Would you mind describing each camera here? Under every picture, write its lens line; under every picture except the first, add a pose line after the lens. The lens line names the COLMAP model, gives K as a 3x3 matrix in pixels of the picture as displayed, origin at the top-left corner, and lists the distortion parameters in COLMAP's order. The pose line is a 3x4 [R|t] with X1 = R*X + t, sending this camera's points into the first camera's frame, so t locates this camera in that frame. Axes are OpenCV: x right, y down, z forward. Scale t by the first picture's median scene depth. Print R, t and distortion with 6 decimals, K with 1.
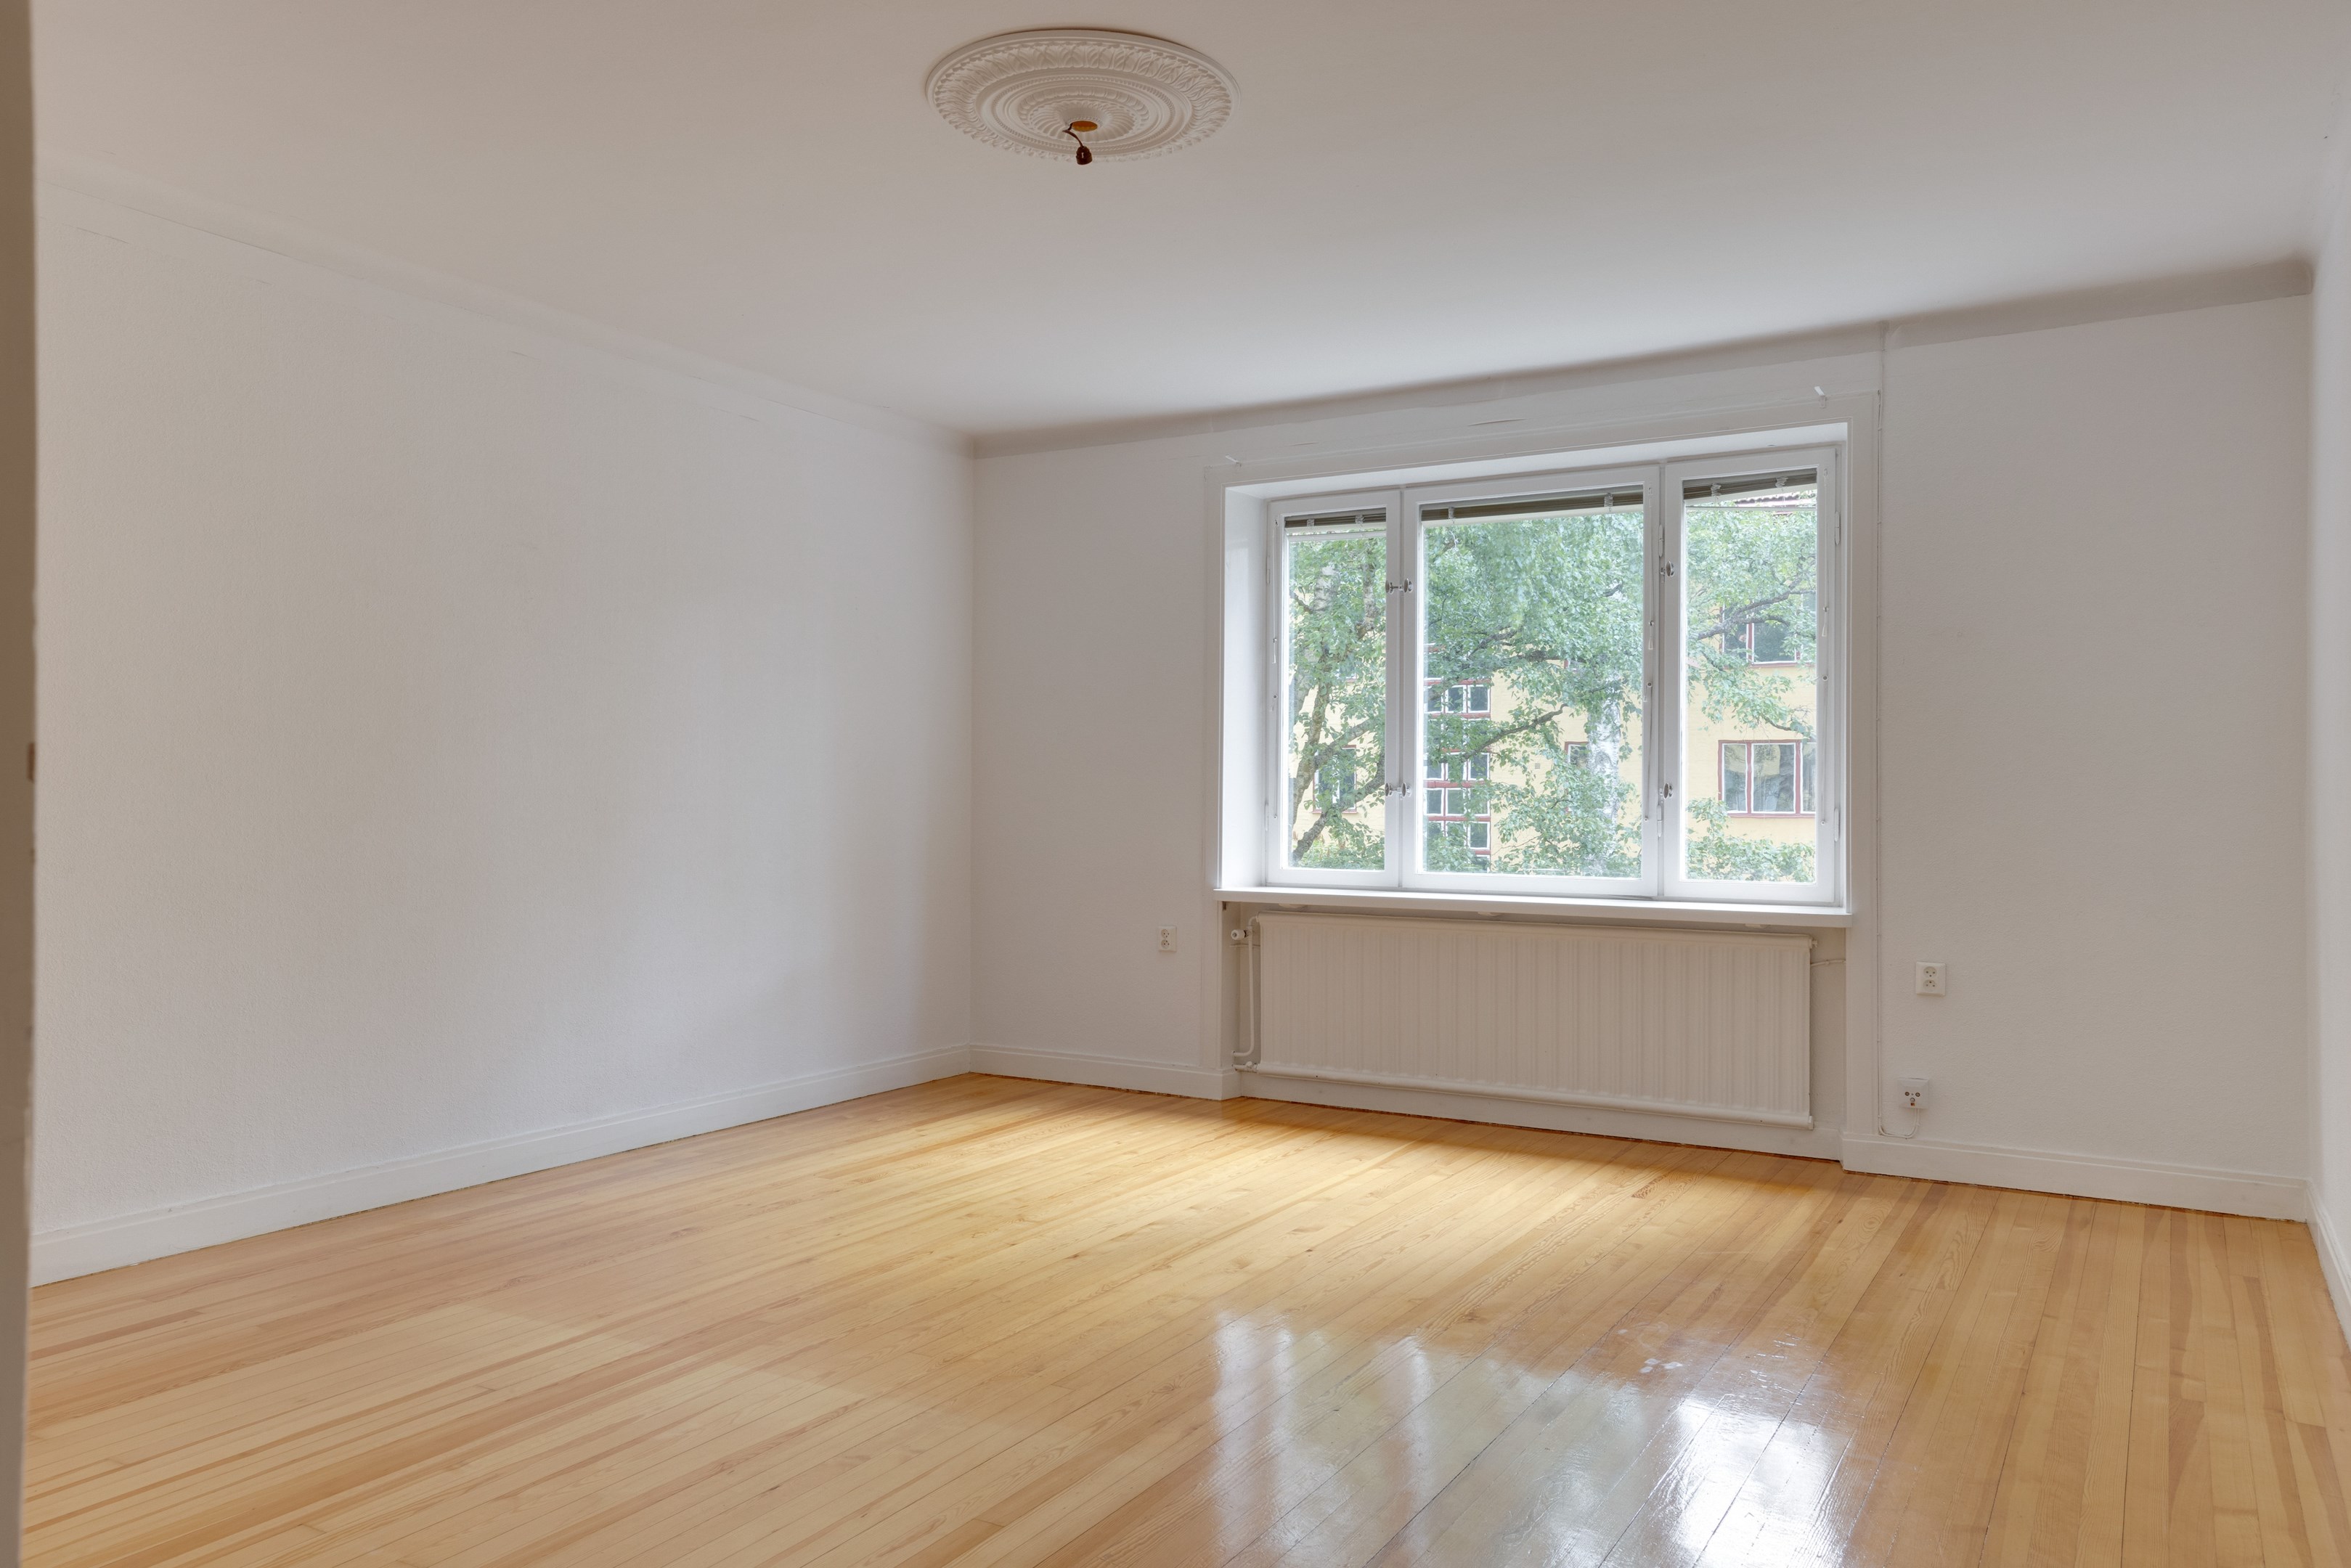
lens RADIAL K [[1725.2, 0, 1175.5], [0, 1725.2, 784.0], [0, 0, 1]] dist [0.032401, -0.000443]
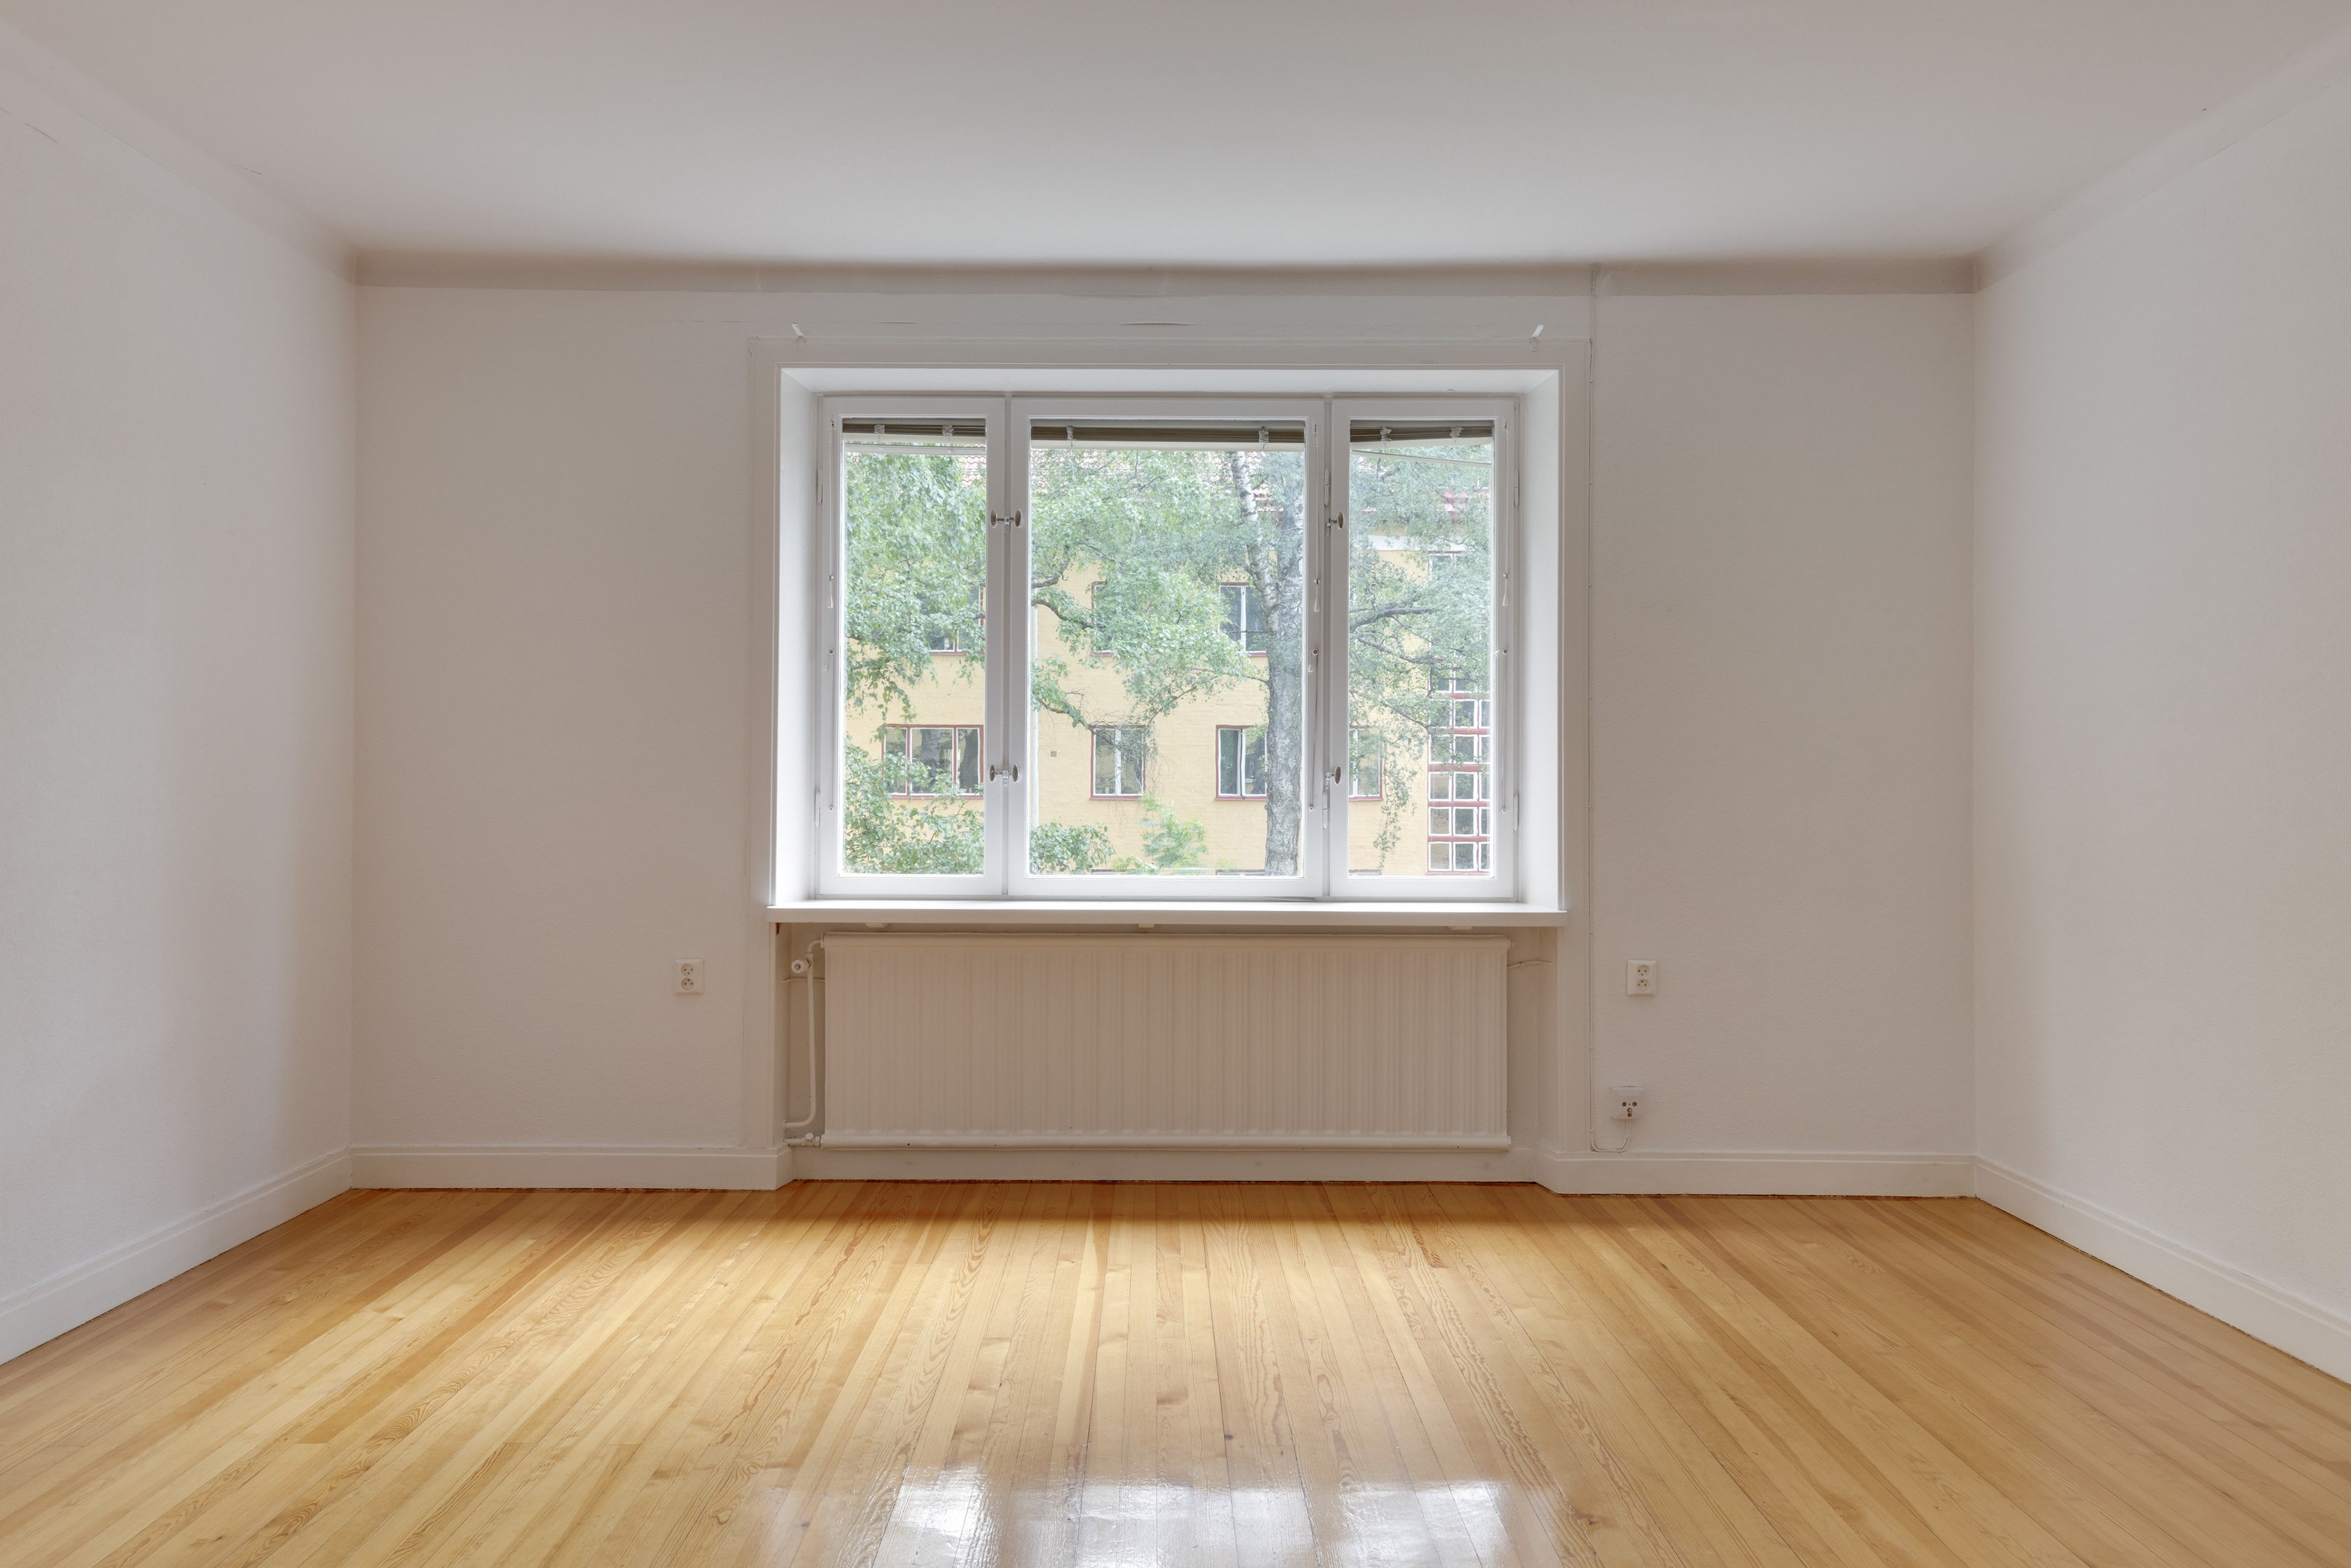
lens RADIAL K [[1657.5, 0, 1175.5], [0, 1657.5, 784.0], [0, 0, 1]] dist [0.030212, -0.000516]
pose [[0.861063, -0.001733, 0.508495, -0.215188], [-0.003703, 0.999946, 0.009678, 0.000343], [-0.508485, -0.010216, 0.861010, 0.332854]]
